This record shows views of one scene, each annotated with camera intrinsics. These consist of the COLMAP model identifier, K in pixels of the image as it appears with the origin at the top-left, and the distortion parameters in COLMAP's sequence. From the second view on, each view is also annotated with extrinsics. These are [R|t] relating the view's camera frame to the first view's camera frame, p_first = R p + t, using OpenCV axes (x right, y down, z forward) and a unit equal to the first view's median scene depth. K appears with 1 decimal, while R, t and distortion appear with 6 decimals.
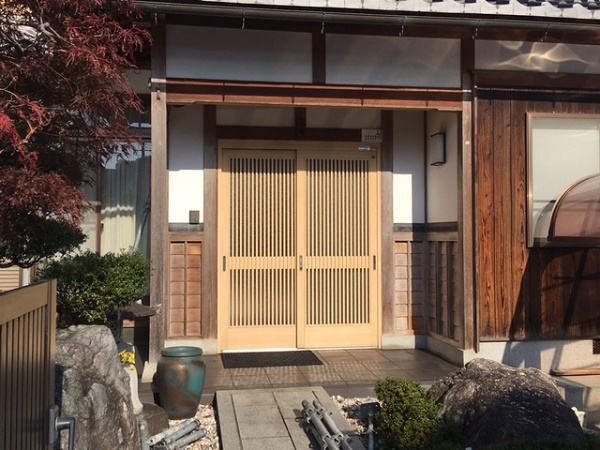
lens RADIAL K [[626.1, 0, 298.8], [0, 626.1, 226.5], [0, 0, 1]] dist [0.064449, 0.000000]
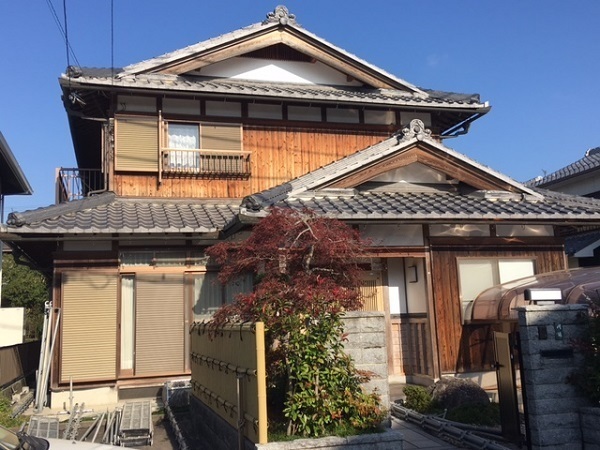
lens RADIAL K [[638.7, 0, 299.5], [0, 638.7, 224.1], [0, 0, 1]] dist [0.068222, 0.000000]
pose [[0.992658, -0.019318, 0.119402, -0.370409], [0.034923, 0.990896, -0.130018, -0.035254], [-0.115803, 0.133234, 0.984296, -0.951139]]
